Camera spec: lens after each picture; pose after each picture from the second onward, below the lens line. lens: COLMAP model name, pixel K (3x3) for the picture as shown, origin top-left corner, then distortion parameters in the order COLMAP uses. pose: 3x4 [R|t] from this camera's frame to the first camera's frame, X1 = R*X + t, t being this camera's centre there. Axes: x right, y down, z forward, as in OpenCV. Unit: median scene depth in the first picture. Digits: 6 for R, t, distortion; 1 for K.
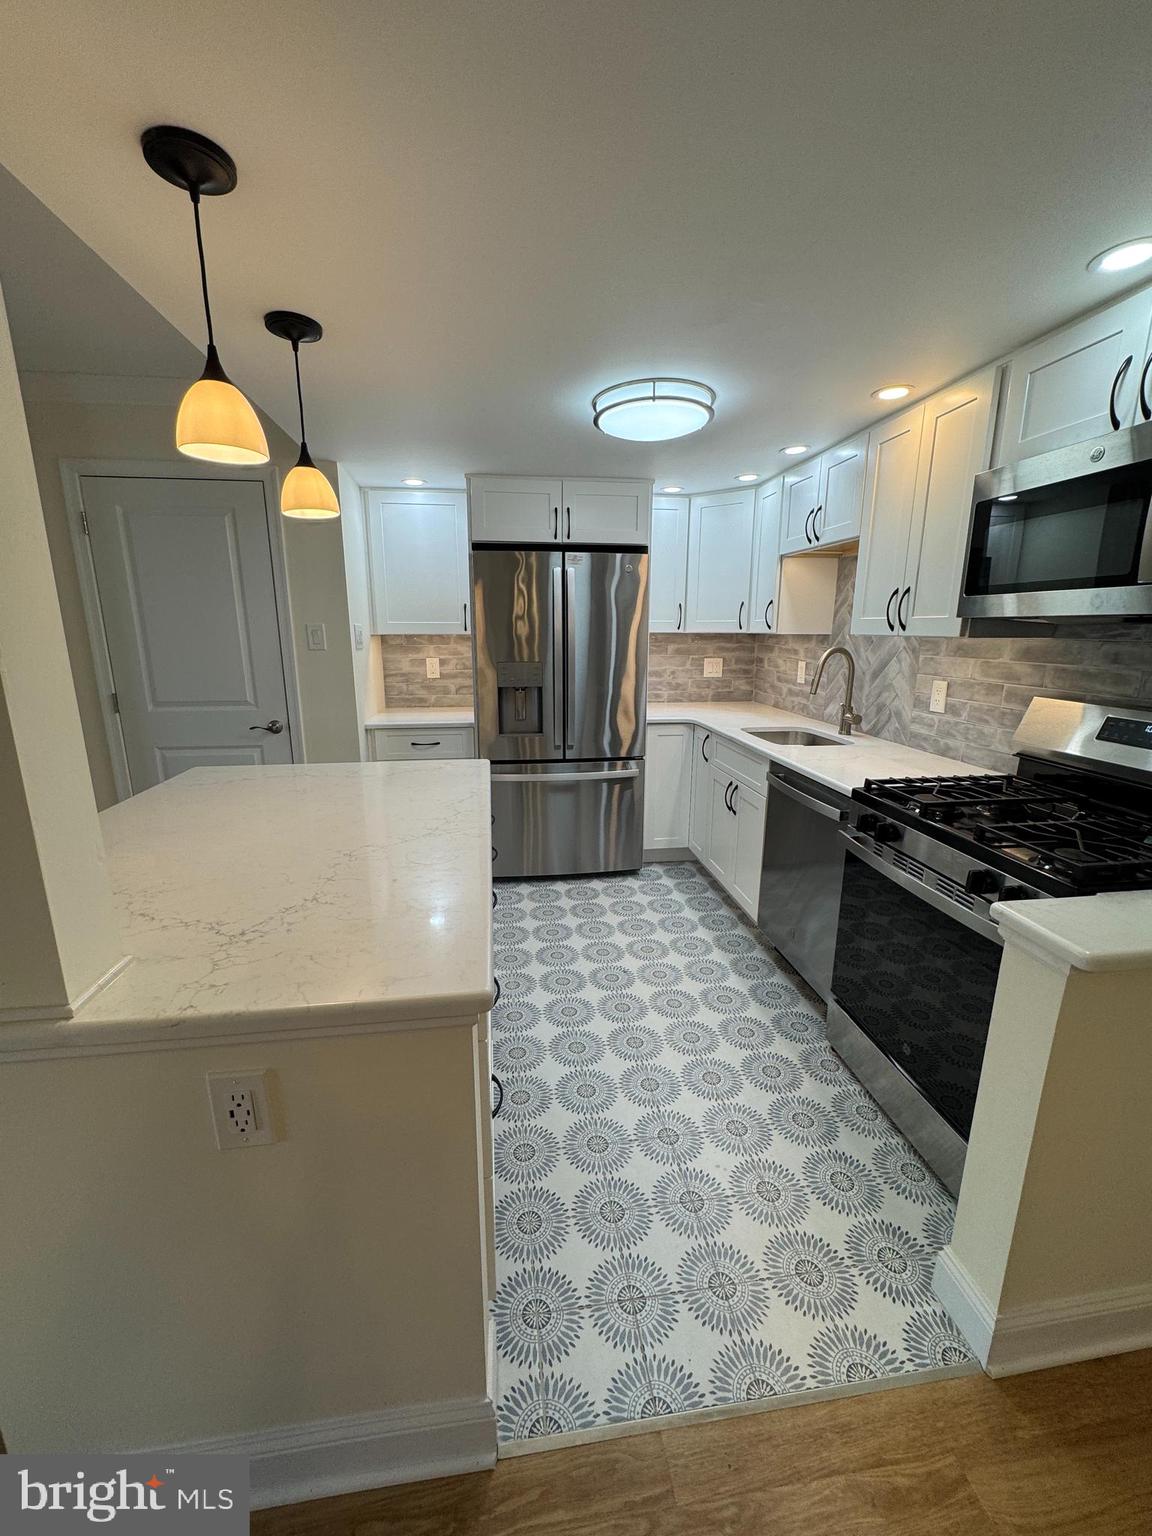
lens RADIAL K [[616.4, 0, 576.2], [0, 616.4, 770.6], [0, 0, 1]] dist [-0.000992, -0.000114]
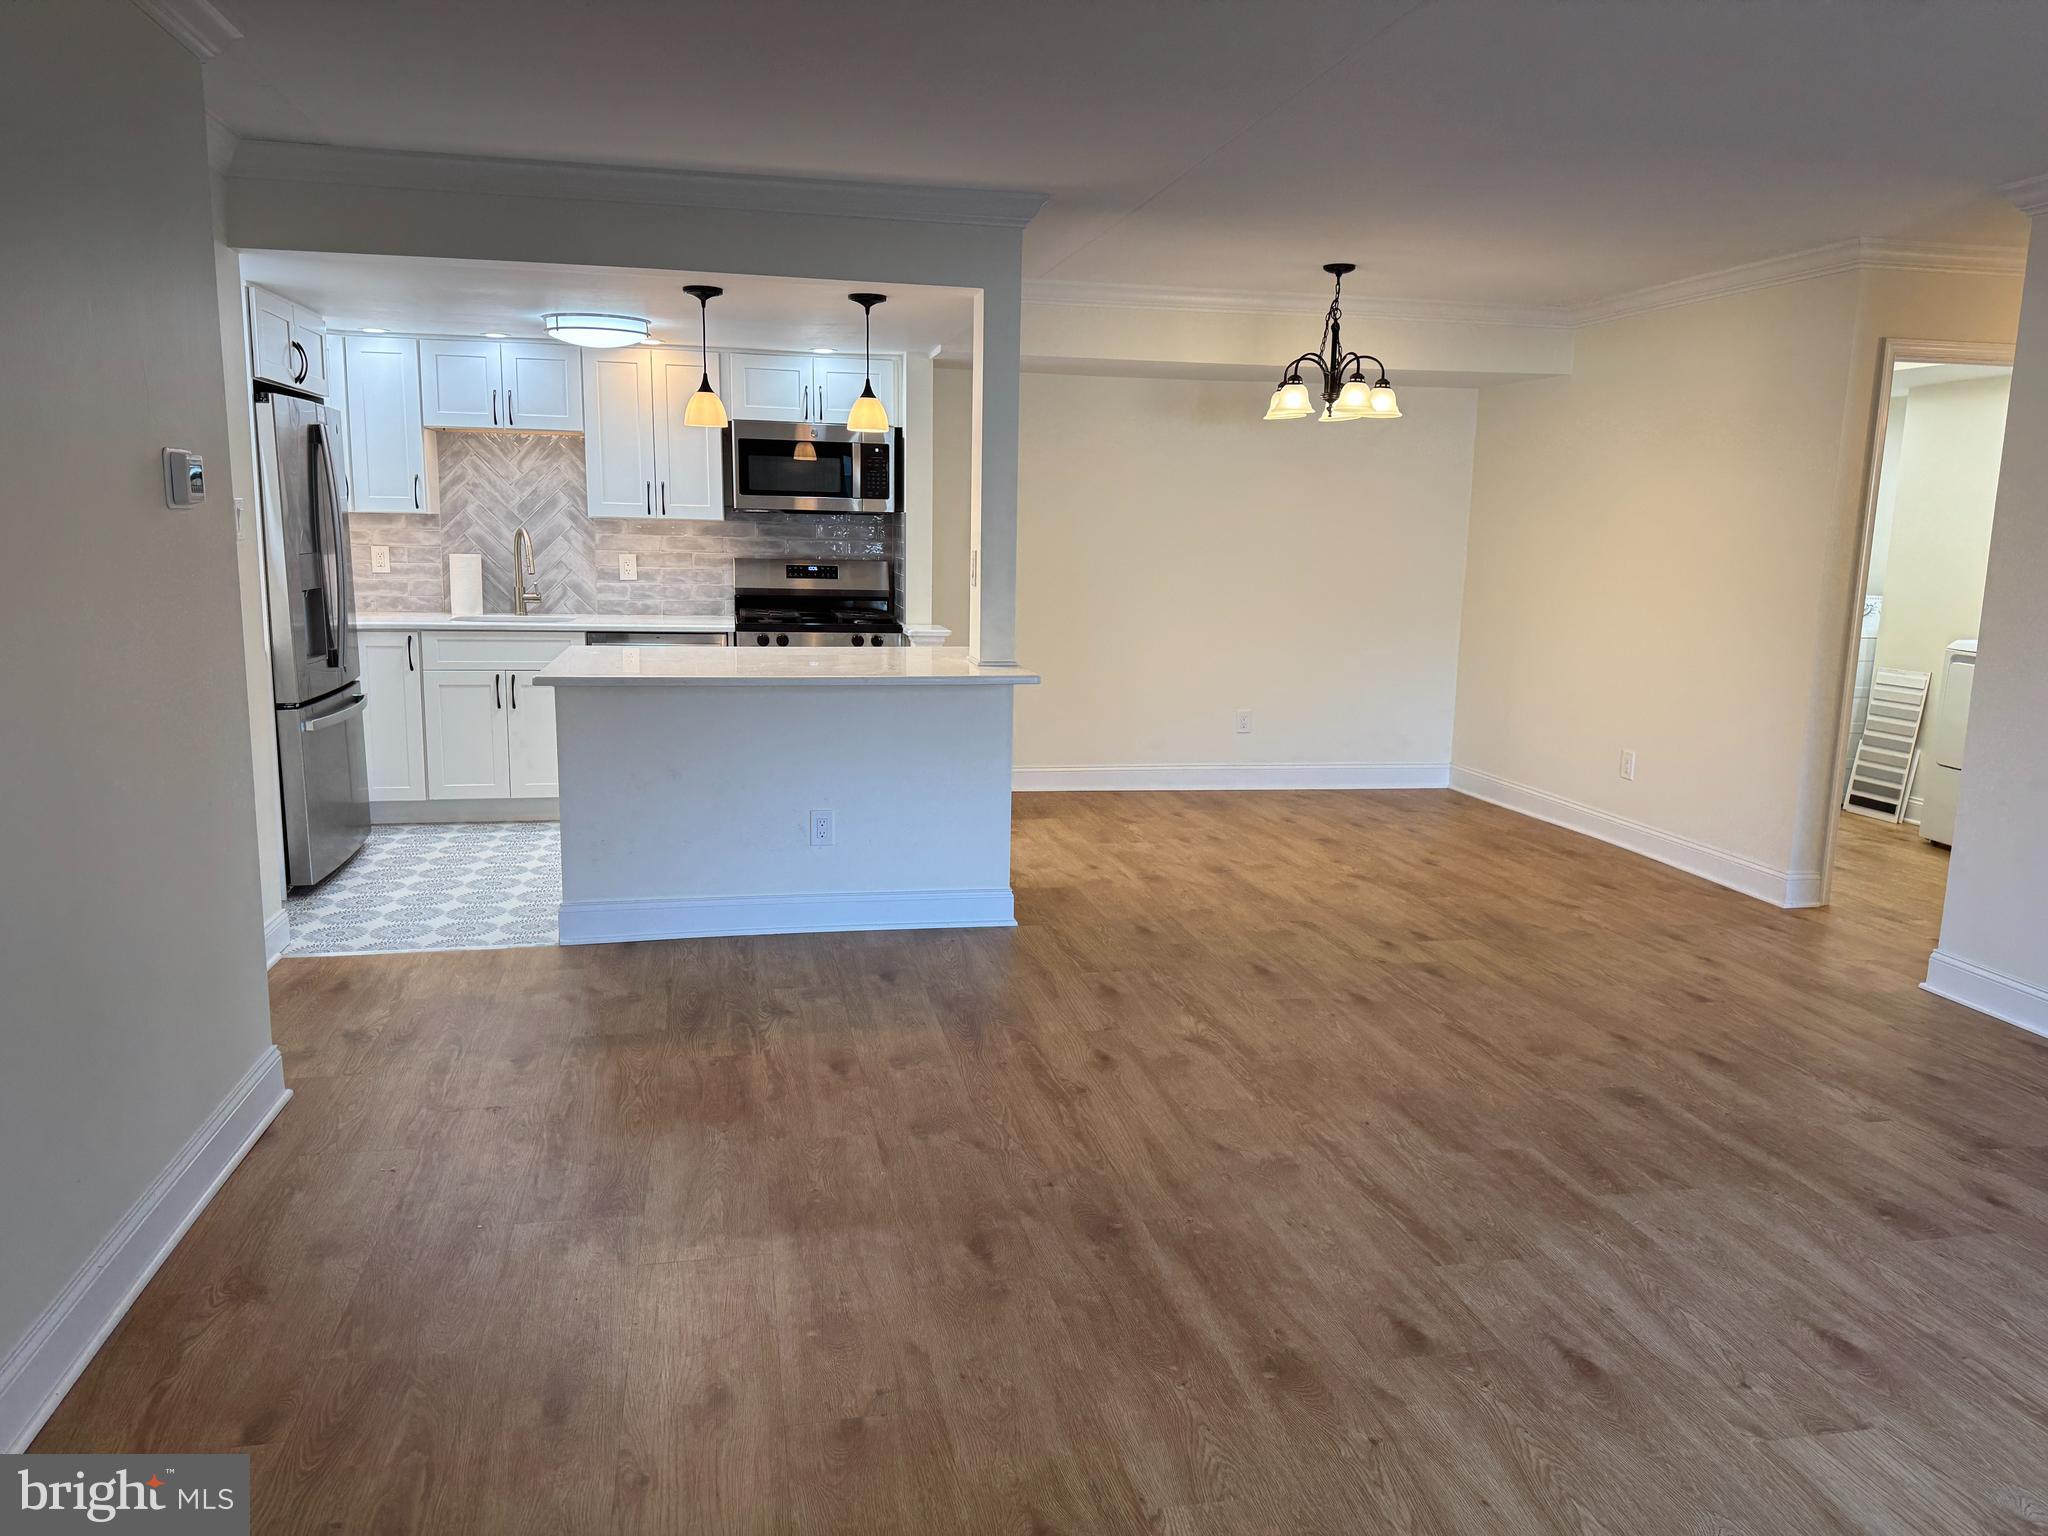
lens RADIAL K [[1431.9, 0, 1021.0], [0, 1431.9, 767.6], [0, 0, 1]] dist [0.101034, -0.148465]
pose [[-0.070368, -0.173221, 0.982366, -2.183855], [0.207229, 0.960783, 0.184259, -0.096238], [-0.975758, 0.216540, -0.031712, 0.381947]]
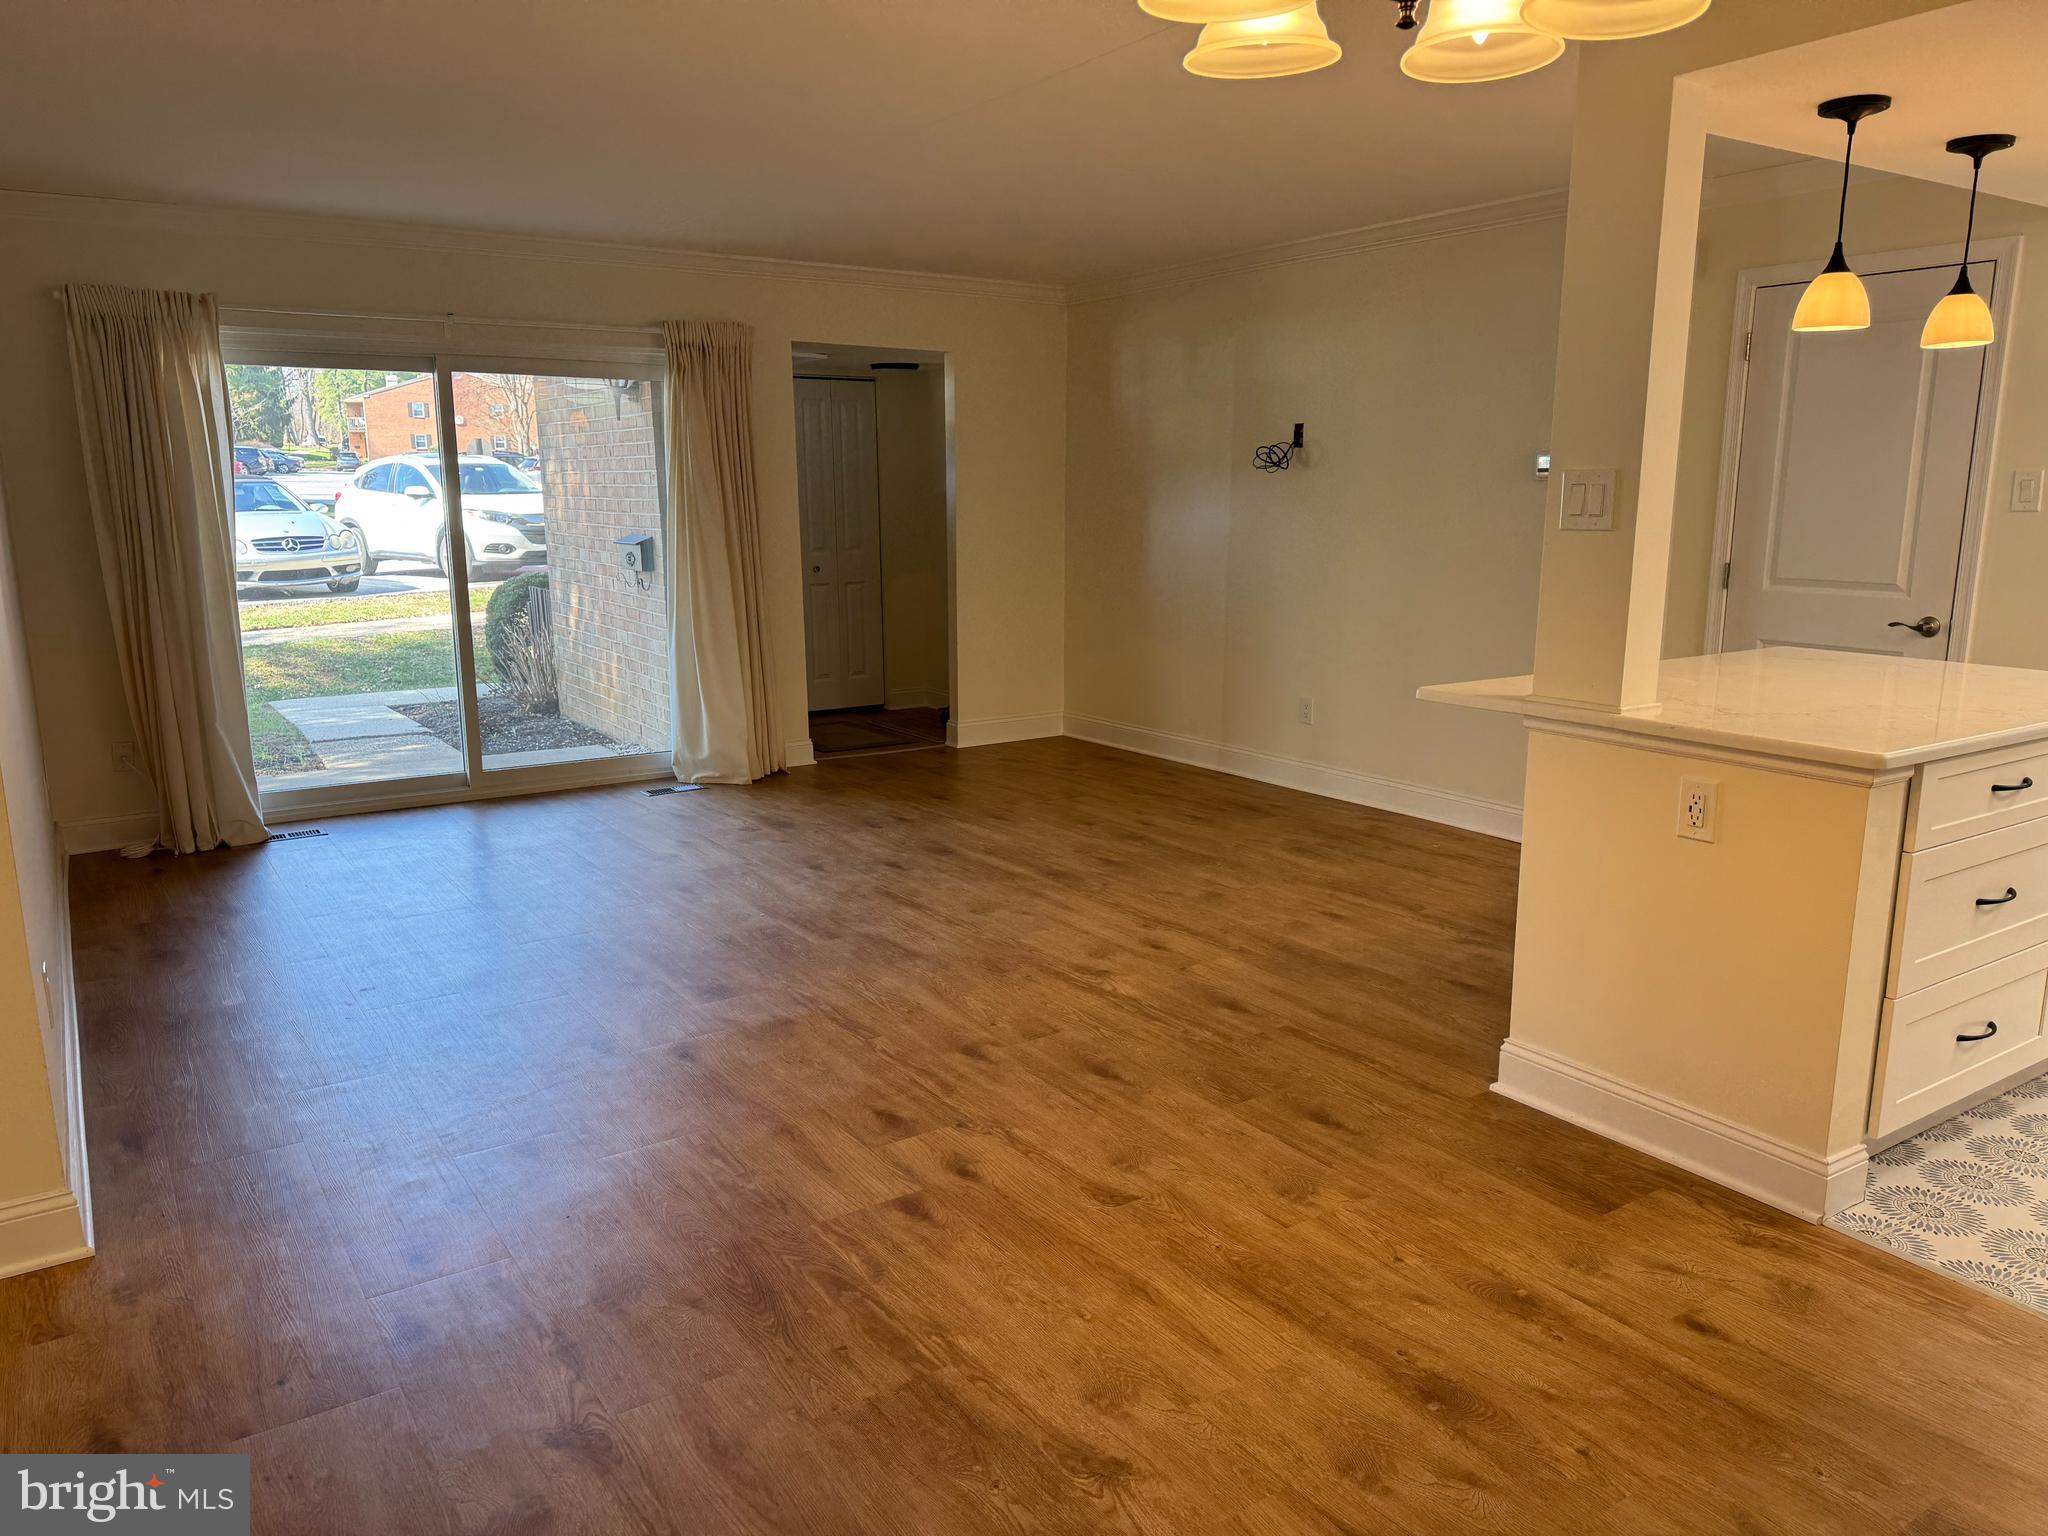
lens RADIAL K [[1431.9, 0, 1021.0], [0, 1431.9, 767.6], [0, 0, 1]] dist [0.101034, -0.148465]
pose [[0.435293, 0.170066, -0.884080, 0.552290], [-0.196899, 0.976206, 0.090842, 0.141556], [0.878494, 0.134532, 0.458421, -0.617689]]
